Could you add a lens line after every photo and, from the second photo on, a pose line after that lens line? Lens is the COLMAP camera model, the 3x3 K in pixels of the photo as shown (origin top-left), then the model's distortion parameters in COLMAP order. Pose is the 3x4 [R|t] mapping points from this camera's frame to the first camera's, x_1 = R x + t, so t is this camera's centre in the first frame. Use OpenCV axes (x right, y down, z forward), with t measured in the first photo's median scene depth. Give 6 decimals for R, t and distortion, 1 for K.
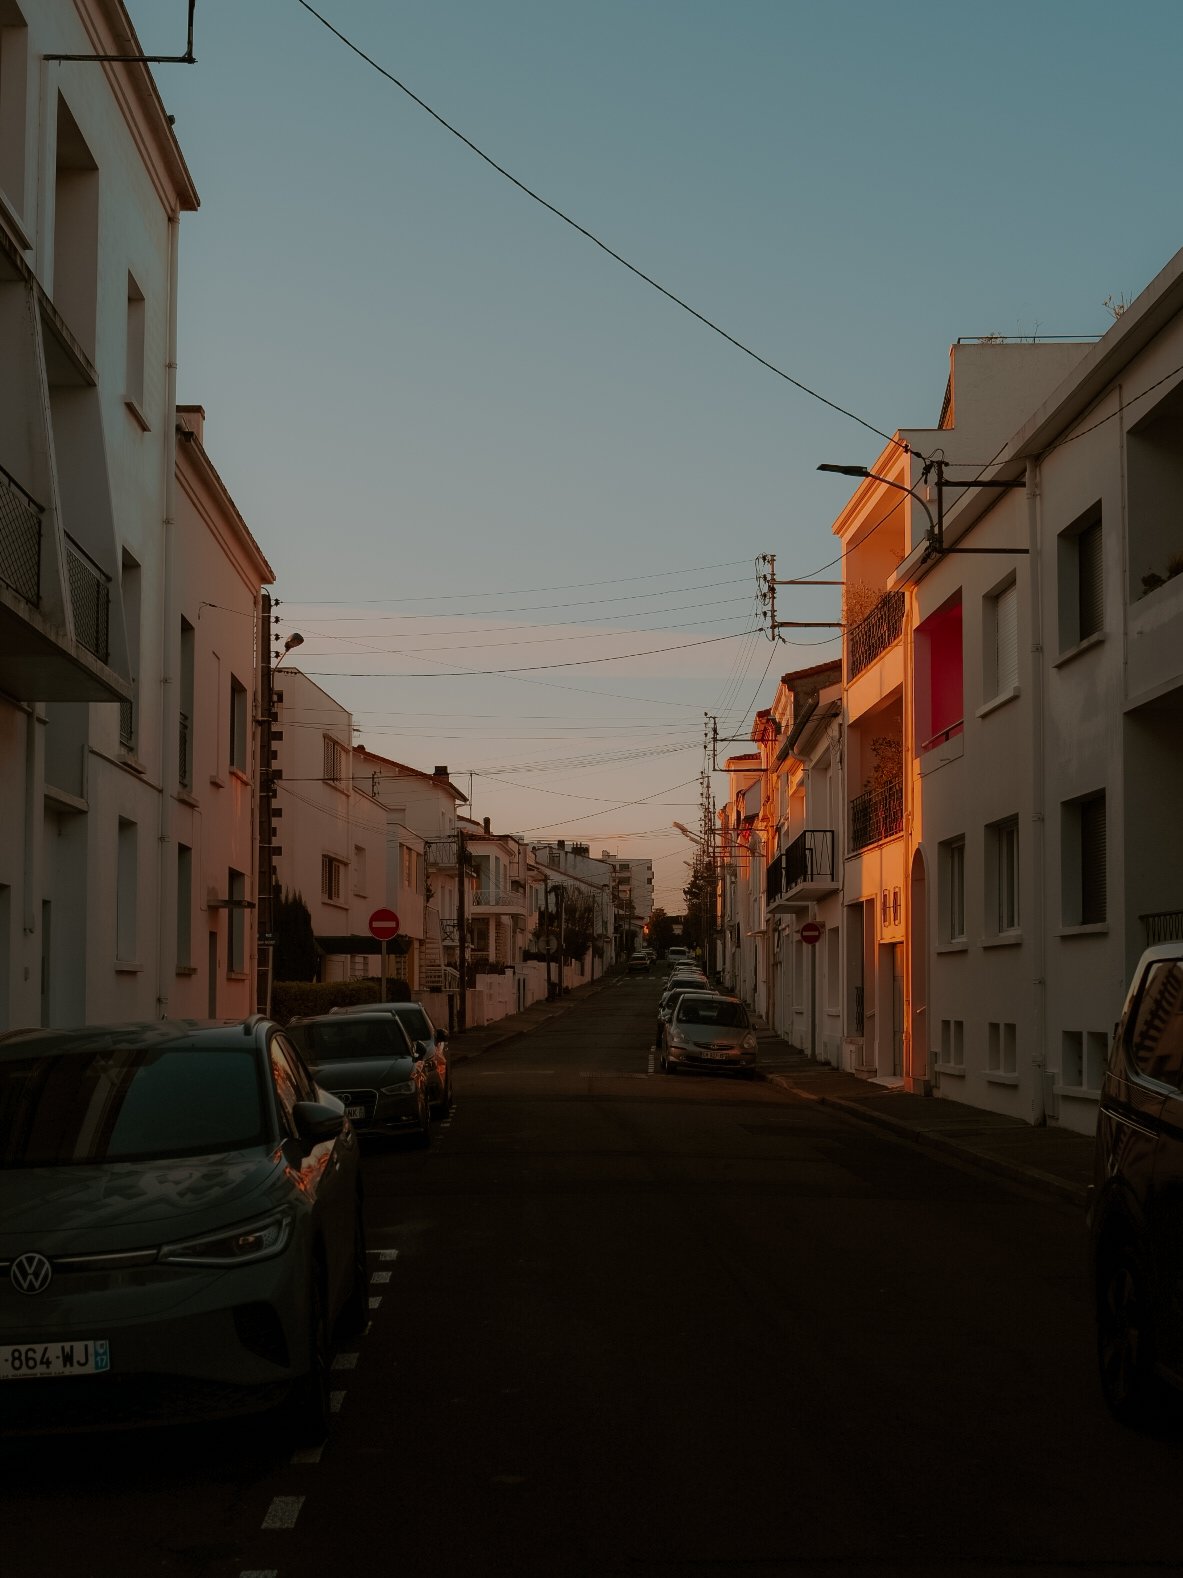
lens RADIAL K [[2319.4, 0, 589.2], [0, 2319.4, 878.8], [0, 0, 1]] dist [0.004691, 0.001104]
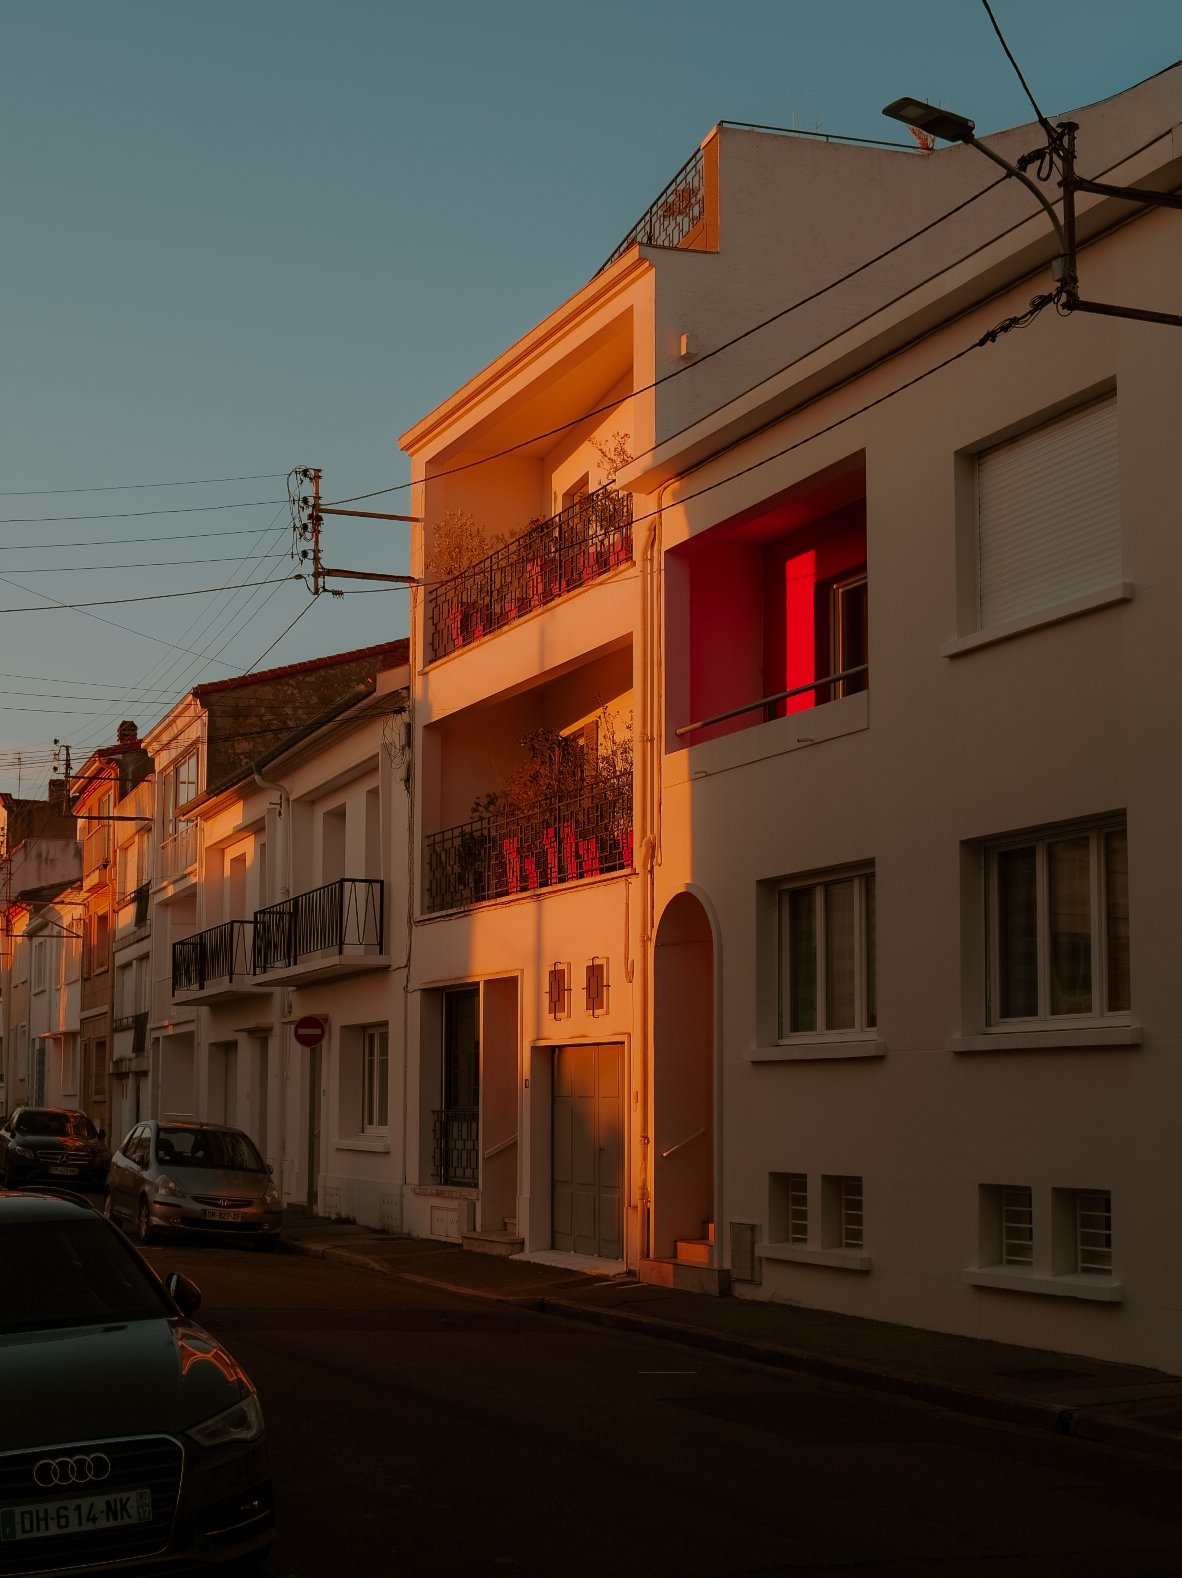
lens RADIAL K [[2319.4, 0, 588.7], [0, 2319.4, 878.8], [0, 0, 1]] dist [0.004691, 0.001104]
pose [[0.930994, 0.037196, 0.363134, -0.089146], [-0.020133, 0.998513, -0.050661, 0.012492], [-0.364478, 0.039854, 0.930359, 0.348181]]
